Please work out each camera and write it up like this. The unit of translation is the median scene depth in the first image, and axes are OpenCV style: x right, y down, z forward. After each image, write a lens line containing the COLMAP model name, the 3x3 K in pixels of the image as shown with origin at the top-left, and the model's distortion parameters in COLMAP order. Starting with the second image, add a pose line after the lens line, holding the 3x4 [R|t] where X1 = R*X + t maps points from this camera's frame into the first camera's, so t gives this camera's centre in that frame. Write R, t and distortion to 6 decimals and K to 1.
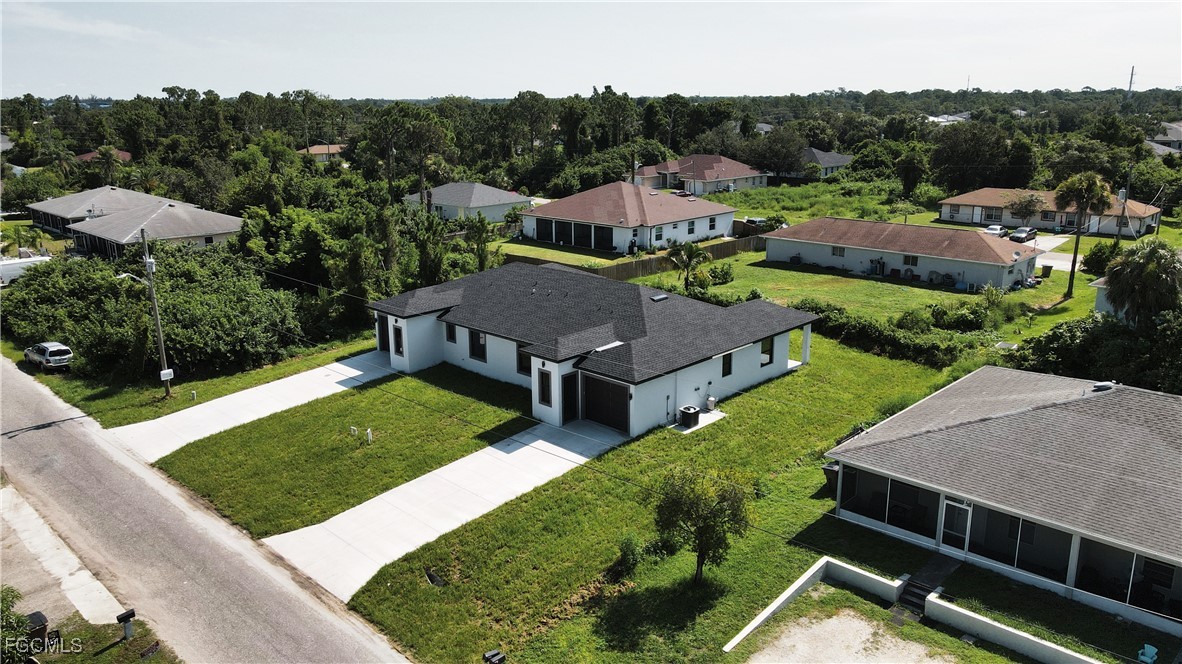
lens RADIAL K [[872.7, 0, 582.8], [0, 872.7, 327.7], [0, 0, 1]] dist [-0.002062, 0.037524]
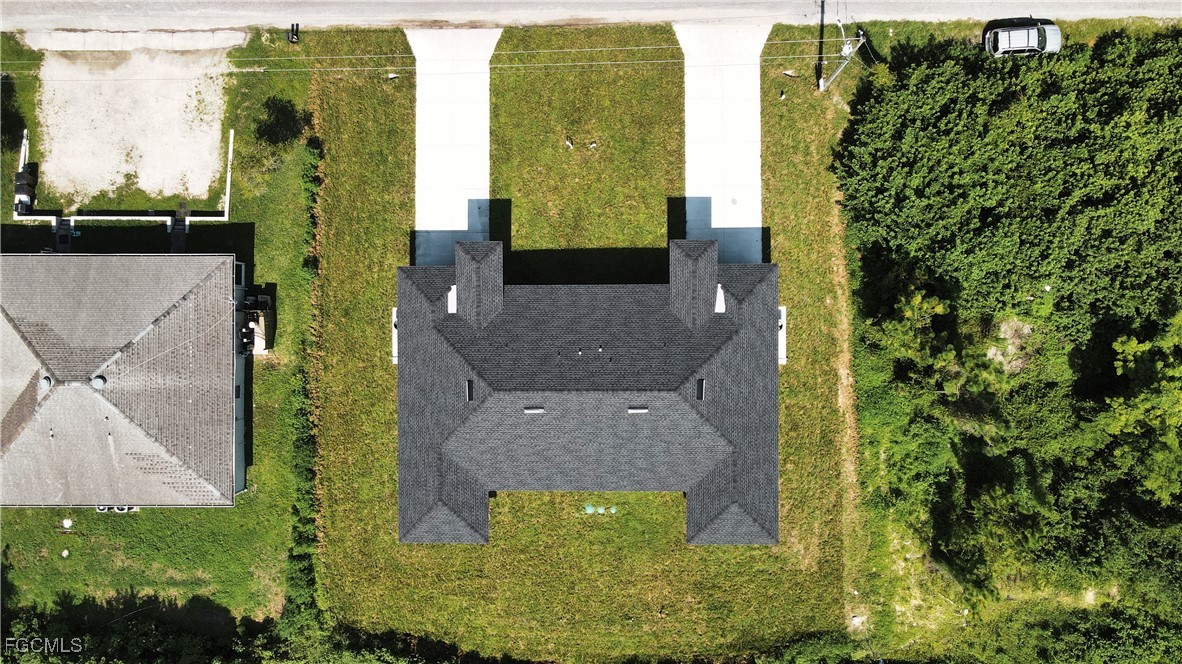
lens RADIAL K [[872.7, 0, 582.8], [0, 872.7, 327.7], [0, 0, 1]] dist [-0.002062, 0.037524]
pose [[-0.711727, 0.702063, 0.023510, -0.086253], [-0.142511, -0.177083, 0.973823, -1.064372], [0.687849, 0.689746, 0.226087, 0.807193]]
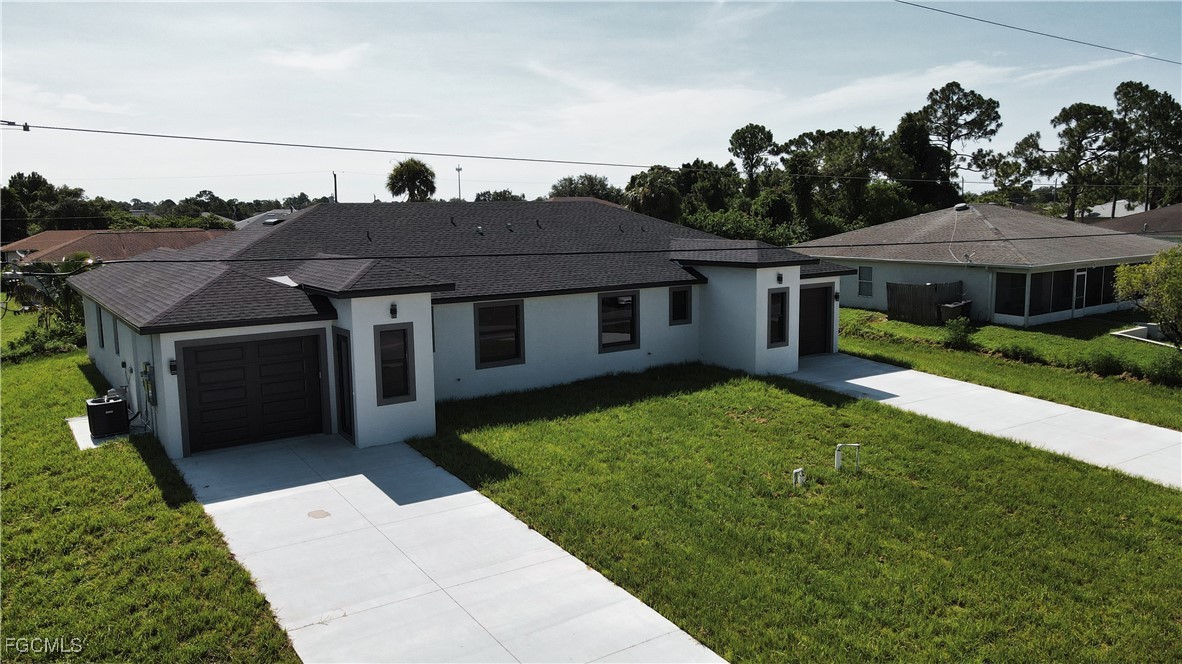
lens RADIAL K [[872.7, 0, 582.8], [0, 872.7, 327.7], [0, 0, 1]] dist [-0.002062, 0.037524]
pose [[0.189044, -0.129026, 0.973455, -0.619431], [0.263459, 0.961649, 0.076298, -0.008645], [-0.945966, 0.242042, 0.215787, 0.902629]]
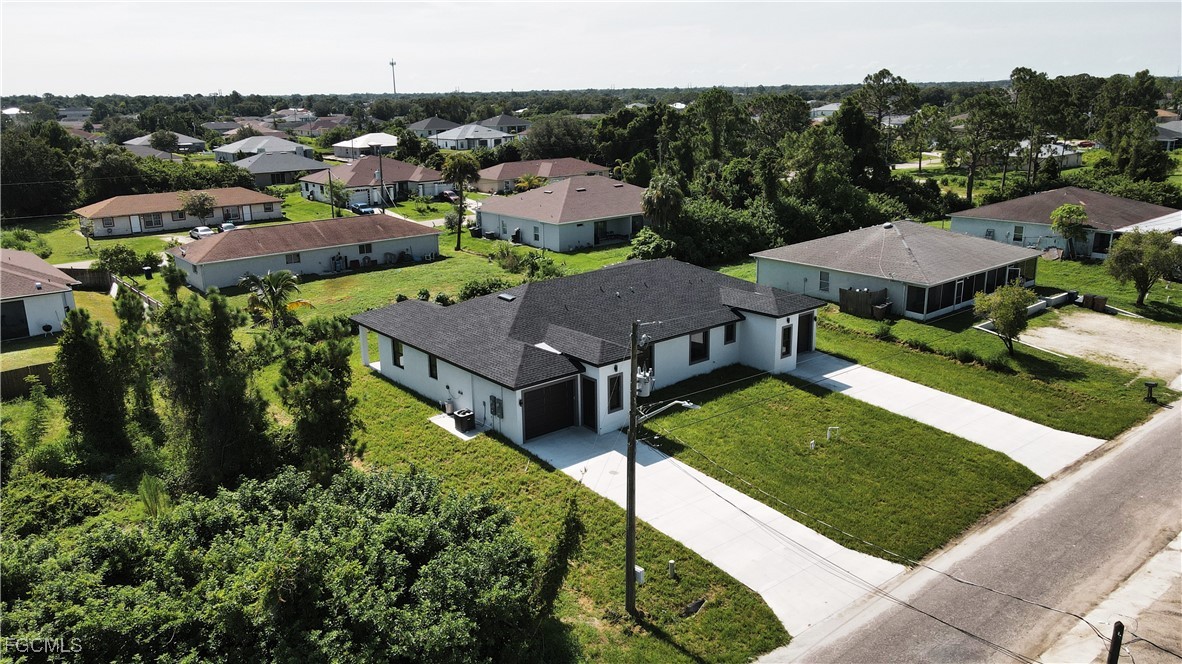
lens RADIAL K [[872.7, 0, 582.8], [0, 872.7, 327.7], [0, 0, 1]] dist [-0.002062, 0.037524]
pose [[0.109193, -0.255868, 0.960525, -1.037041], [0.270155, 0.937570, 0.219042, -0.239497], [-0.956605, 0.235572, 0.171500, 0.952238]]
